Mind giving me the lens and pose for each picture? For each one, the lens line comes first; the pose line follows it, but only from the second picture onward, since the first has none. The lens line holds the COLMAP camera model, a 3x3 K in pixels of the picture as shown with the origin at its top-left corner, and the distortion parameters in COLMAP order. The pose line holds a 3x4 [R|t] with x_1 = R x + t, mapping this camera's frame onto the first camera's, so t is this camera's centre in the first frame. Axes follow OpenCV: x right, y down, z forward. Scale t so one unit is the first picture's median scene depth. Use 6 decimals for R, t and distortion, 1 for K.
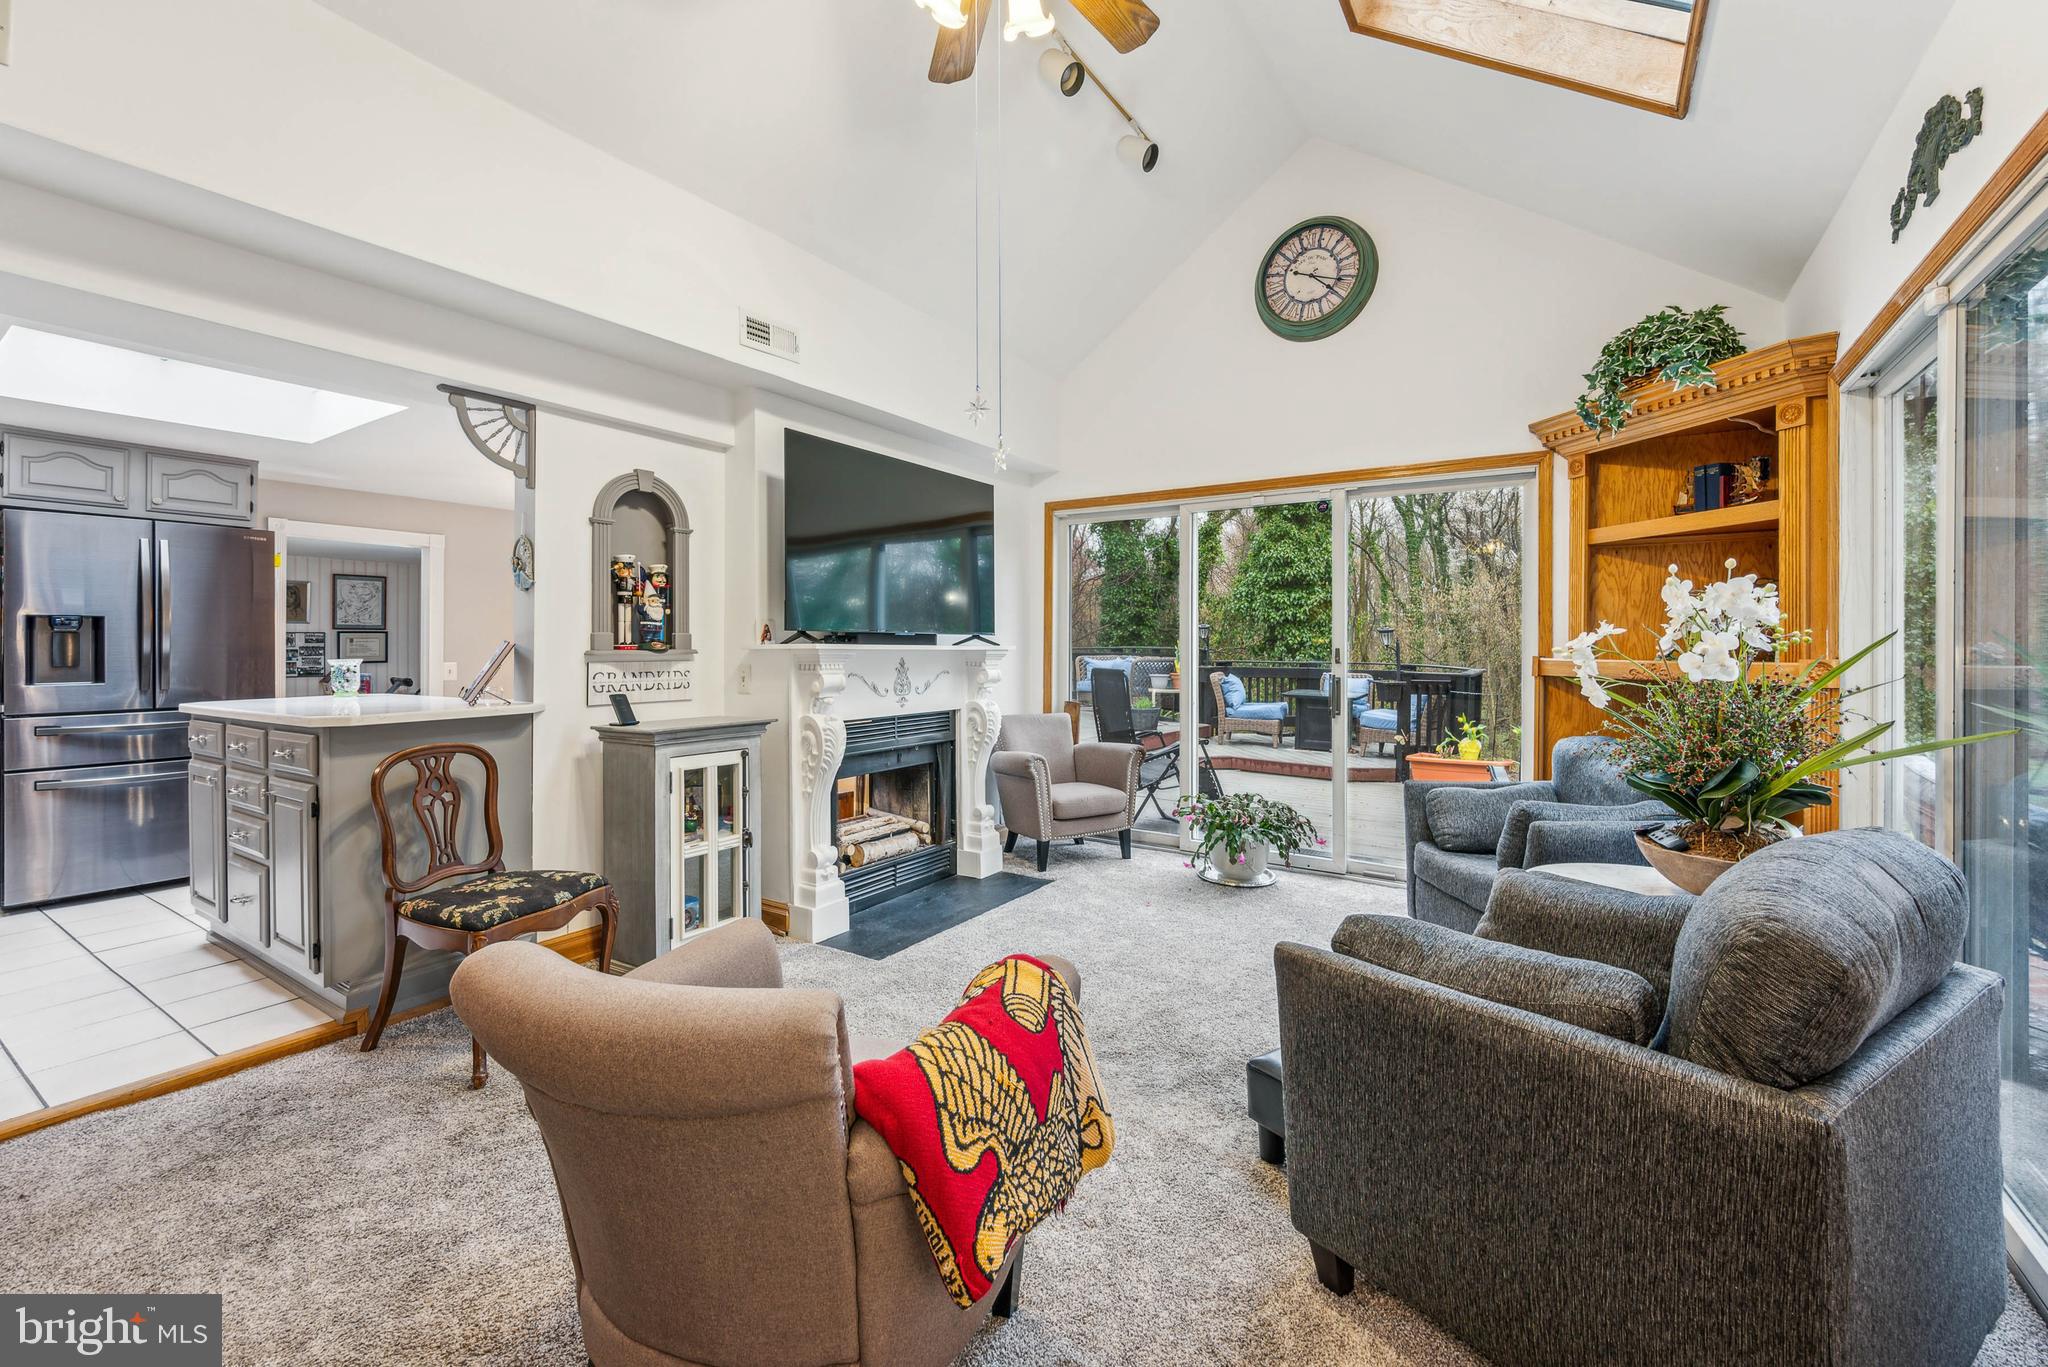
lens RADIAL K [[842.8, 0, 1073.3], [0, 842.8, 645.6], [0, 0, 1]] dist [0.002760, 0.000328]
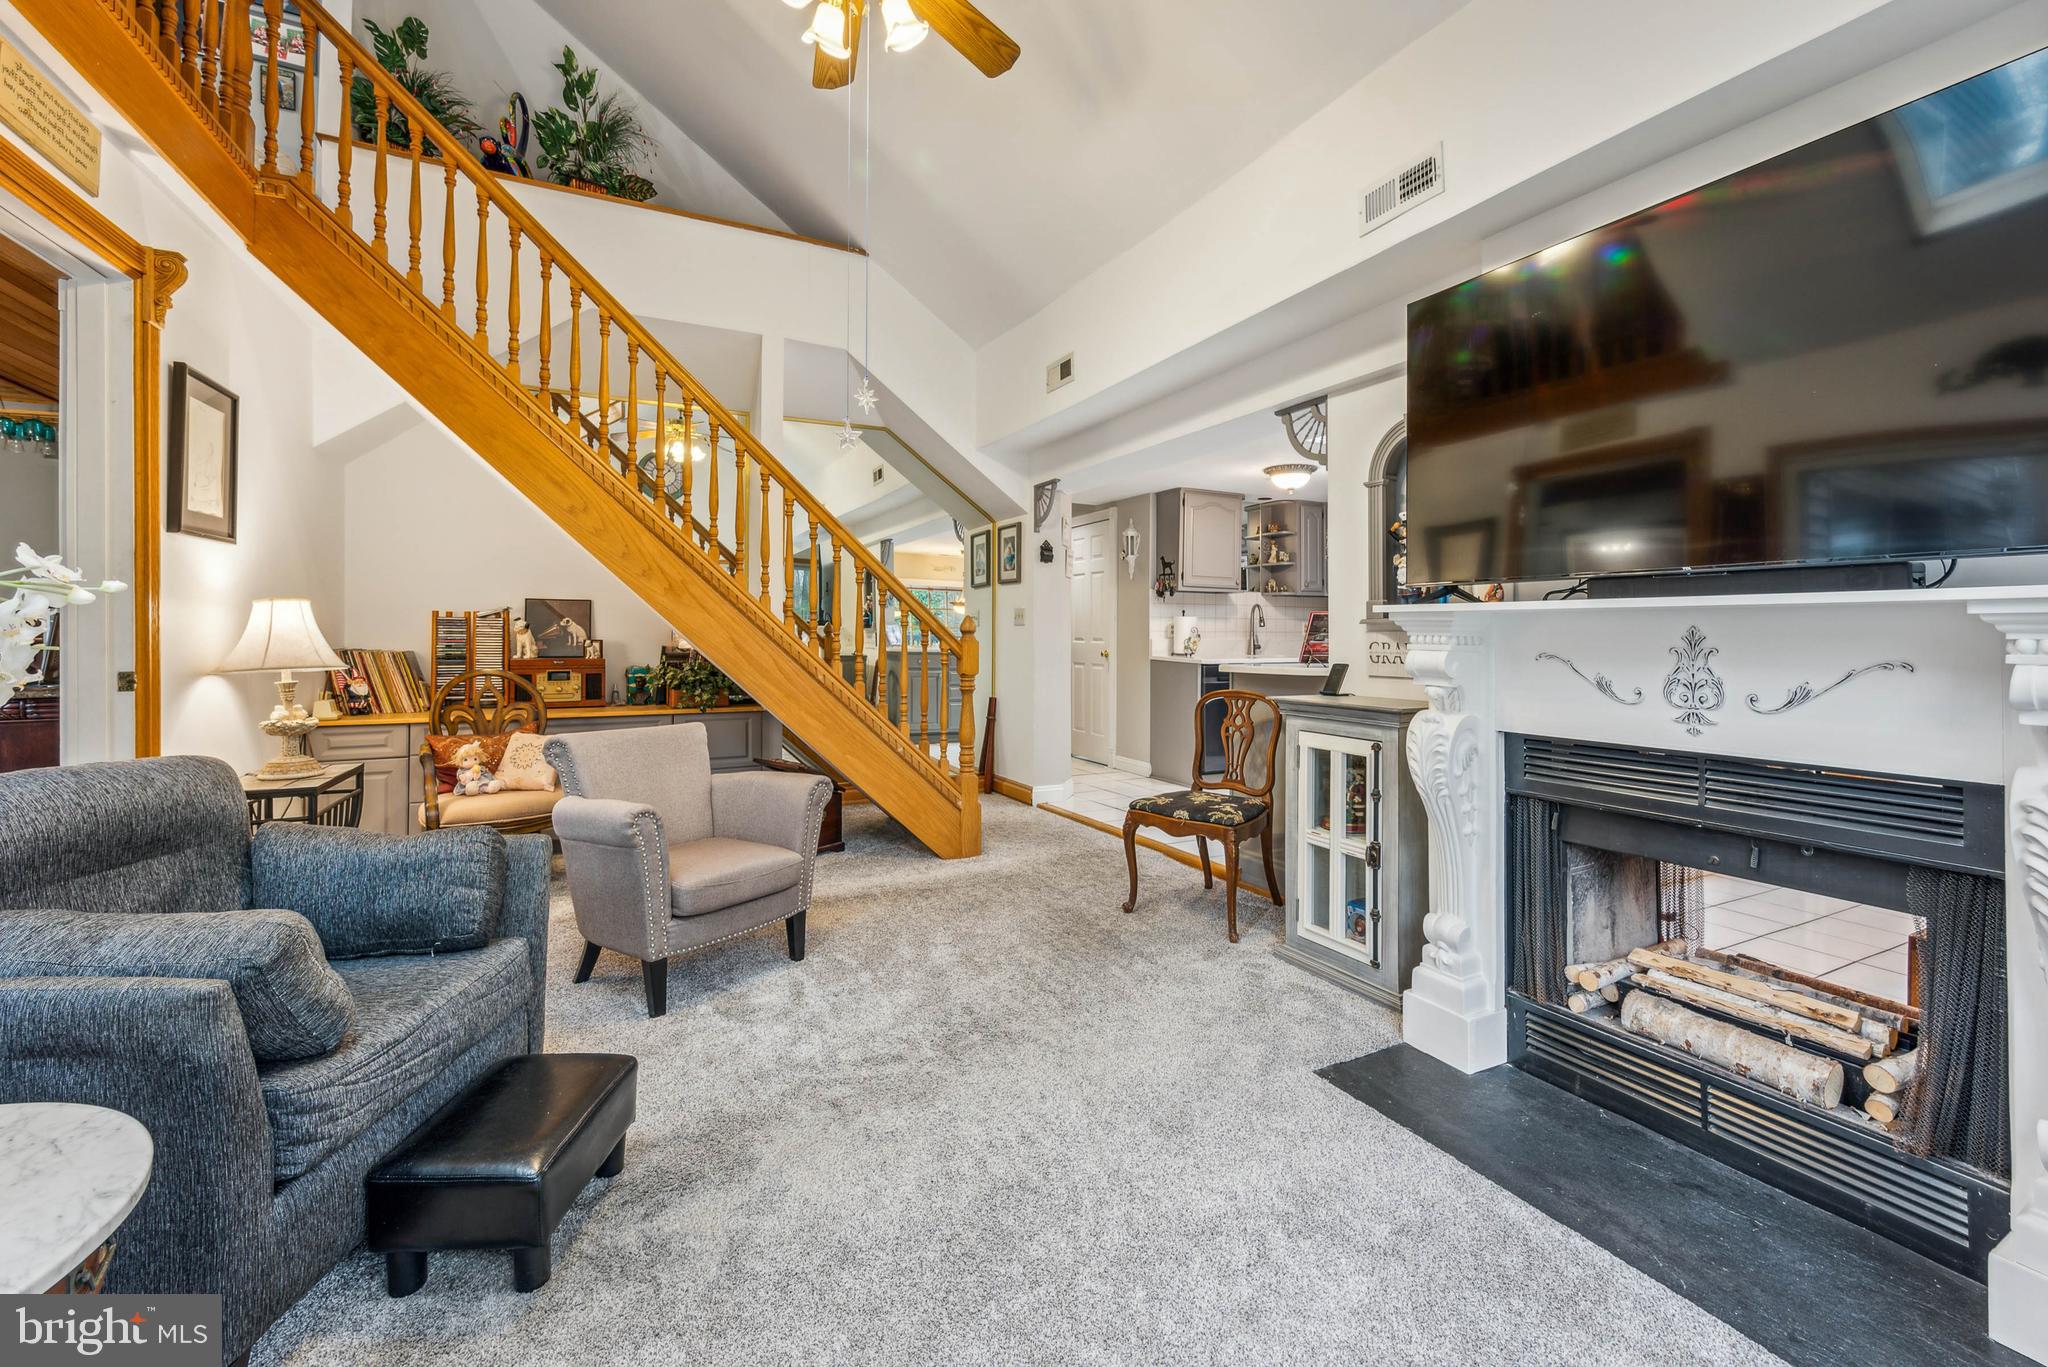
lens RADIAL K [[842.8, 0, 1038.4], [0, 842.8, 641.8], [0, 0, 1]] dist [0.002760, 0.000328]
pose [[-0.527818, 0.008030, -0.849320, 0.474067], [0.002806, 0.999966, 0.007710, 0.024921], [0.849353, 0.001686, -0.527823, 1.227795]]
